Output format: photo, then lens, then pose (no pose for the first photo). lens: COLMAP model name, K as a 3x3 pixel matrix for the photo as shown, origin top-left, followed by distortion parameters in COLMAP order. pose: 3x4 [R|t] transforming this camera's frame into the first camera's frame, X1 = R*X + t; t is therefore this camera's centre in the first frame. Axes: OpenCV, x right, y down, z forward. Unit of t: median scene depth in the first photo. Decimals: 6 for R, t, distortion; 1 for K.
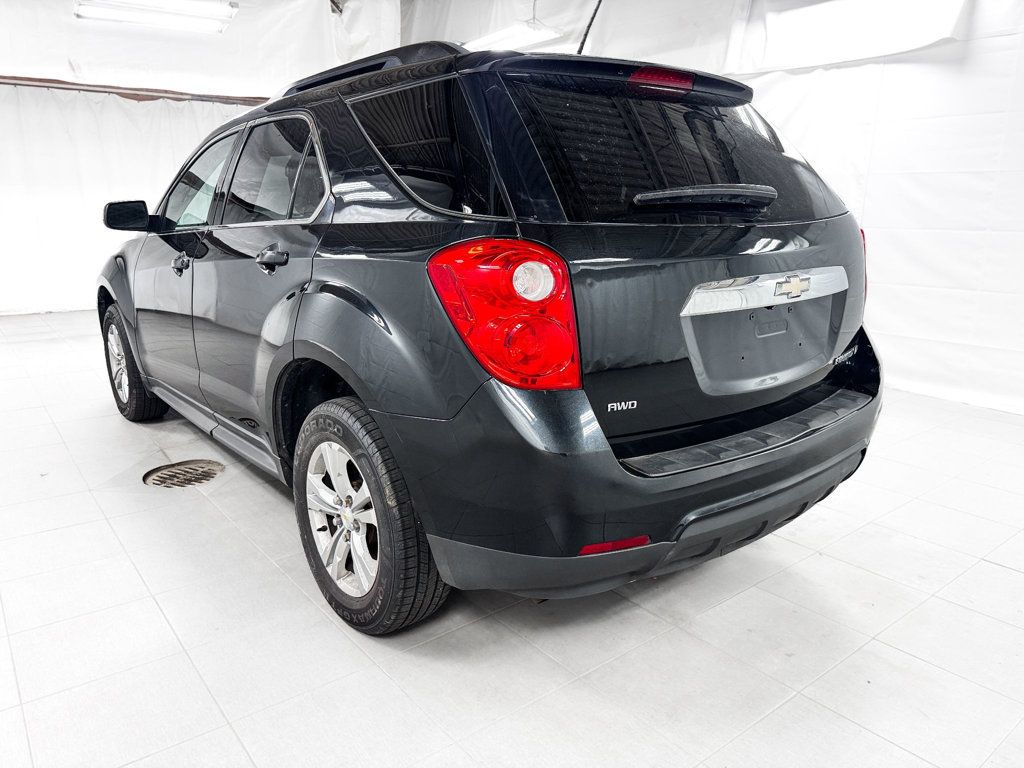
lens RADIAL K [[761.7, 0, 512.0], [0, 761.7, 384.0], [0, 0, 1]] dist [0.034562, -0.005578]
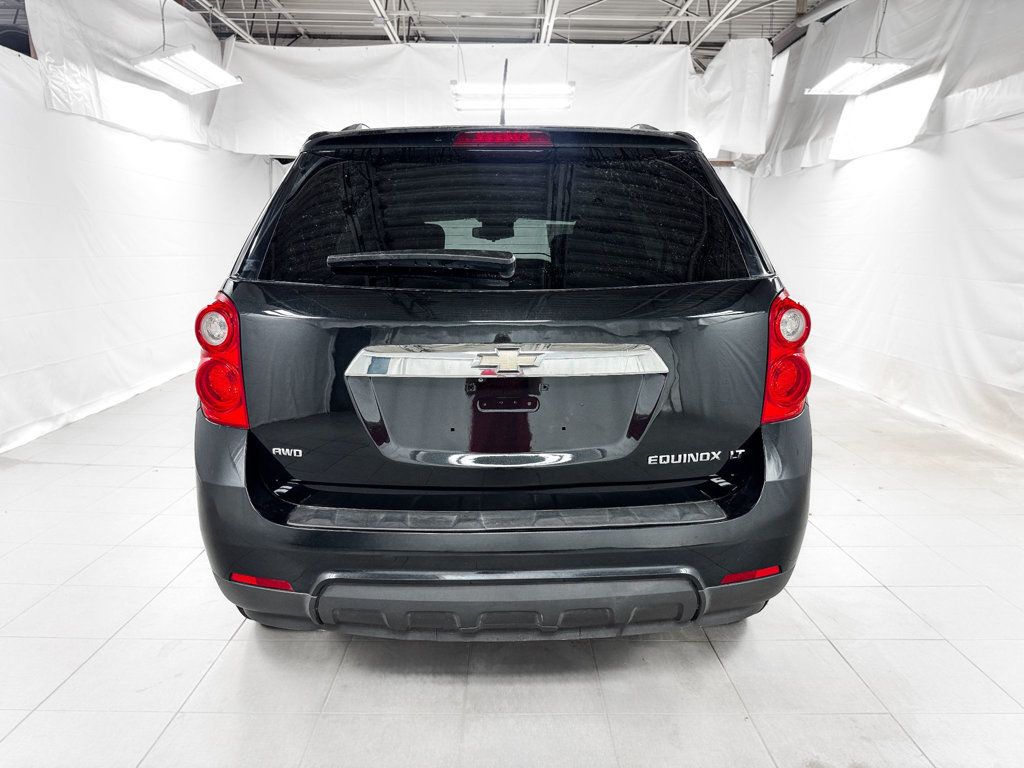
lens RADIAL K [[766.5, 0, 508.2], [0, 766.5, 375.4], [0, 0, 1]] dist [0.046351, -0.000353]
pose [[0.788165, 0.109309, -0.605679, 0.754965], [-0.154412, 0.987746, -0.022672, -0.073640], [0.595779, 0.111394, 0.795386, 0.233219]]
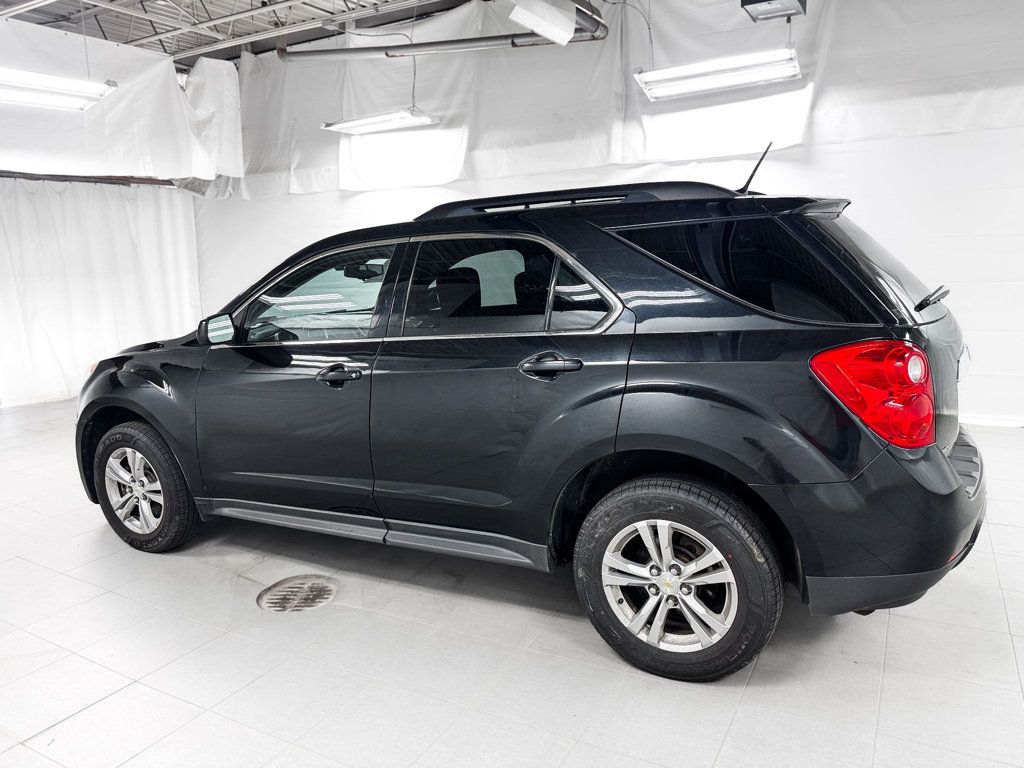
lens RADIAL K [[761.7, 0, 512.0], [0, 761.7, 384.0], [0, 0, 1]] dist [0.034562, -0.005578]
pose [[0.913183, -0.110569, 0.392264, -0.827827], [0.133995, 0.990440, -0.032758, -0.113611], [-0.384892, 0.082476, 0.919269, 0.012990]]
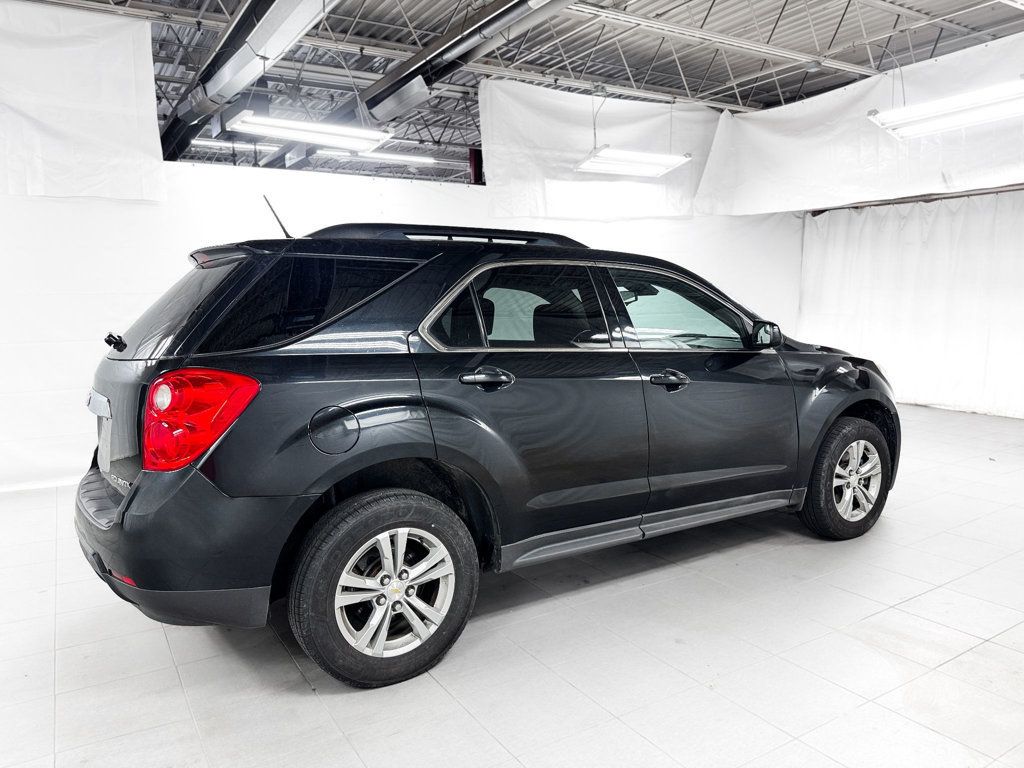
lens RADIAL K [[768.6, 0, 518.8], [0, 768.6, 392.1], [0, 0, 1]] dist [0.059581, -0.058091]
pose [[-0.124963, 0.129019, -0.983737, 1.446903], [-0.214852, 0.964463, 0.153784, -0.457548], [0.968619, 0.230575, -0.092802, 1.604855]]
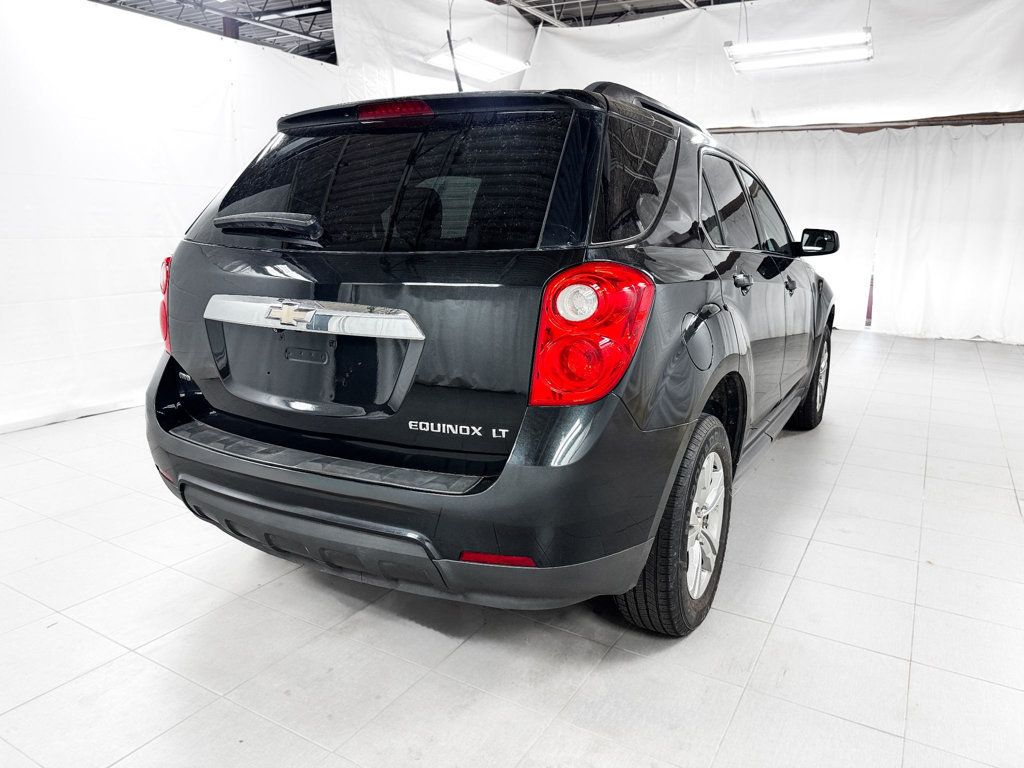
lens RADIAL K [[761.7, 0, 512.0], [0, 761.7, 384.0], [0, 0, 1]] dist [0.034562, -0.005578]
pose [[0.361858, 0.209099, -0.908480, 1.150289], [-0.241452, 0.962288, 0.125310, -0.193278], [0.900422, 0.174010, 0.398699, 0.726025]]
